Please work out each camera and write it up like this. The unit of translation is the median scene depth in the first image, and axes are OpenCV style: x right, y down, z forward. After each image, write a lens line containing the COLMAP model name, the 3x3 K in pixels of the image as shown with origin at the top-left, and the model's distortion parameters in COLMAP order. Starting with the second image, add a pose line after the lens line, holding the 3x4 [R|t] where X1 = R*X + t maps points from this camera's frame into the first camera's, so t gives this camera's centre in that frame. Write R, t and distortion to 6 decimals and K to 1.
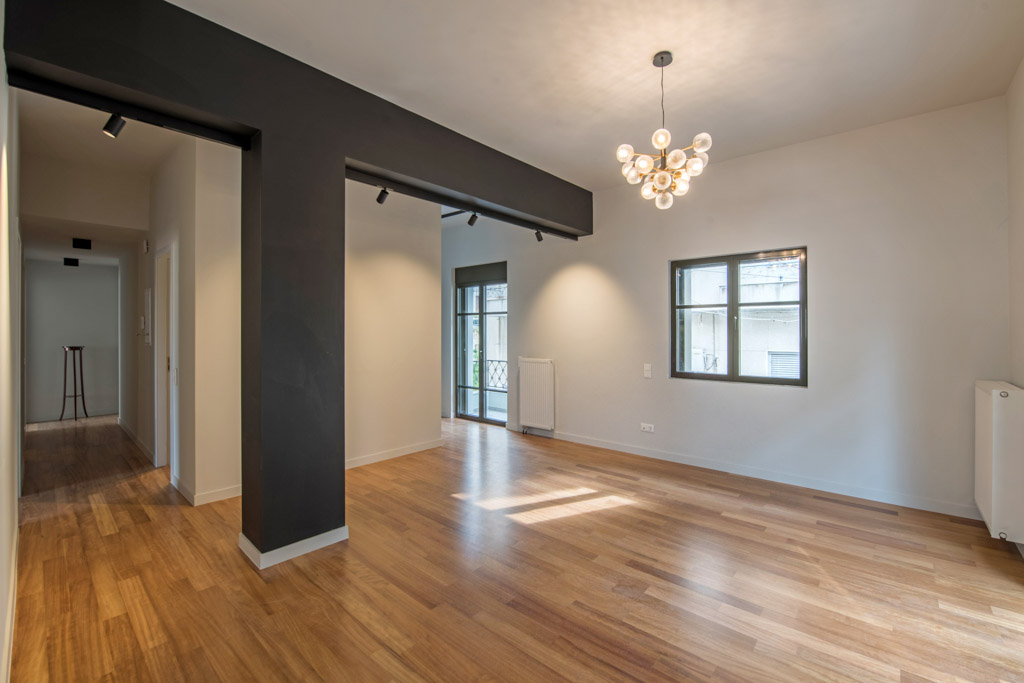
lens RADIAL K [[437.5, 0, 512.0], [0, 437.5, 341.5], [0, 0, 1]] dist [0.001334, 0.000145]
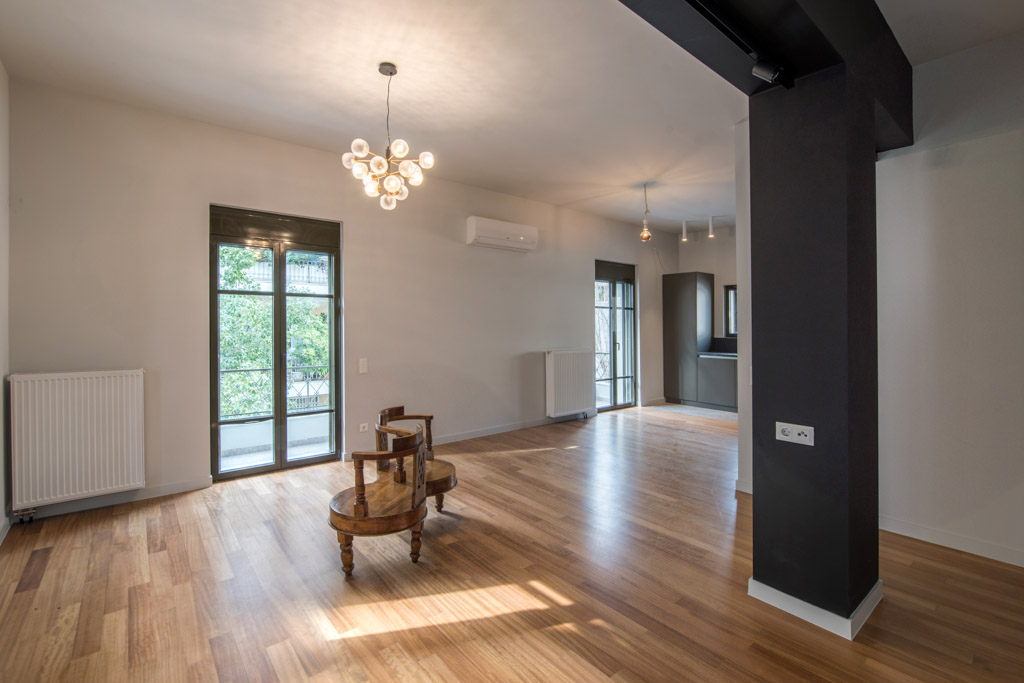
lens RADIAL K [[435.7, 0, 510.8], [0, 435.7, 330.9], [0, 0, 1]] dist [-0.019649, 0.000028]
pose [[-0.998599, 0.001622, 0.052883, -0.012709], [0.001816, 0.999992, 0.003614, -0.005194], [-0.052877, 0.003705, -0.998594, 1.923607]]
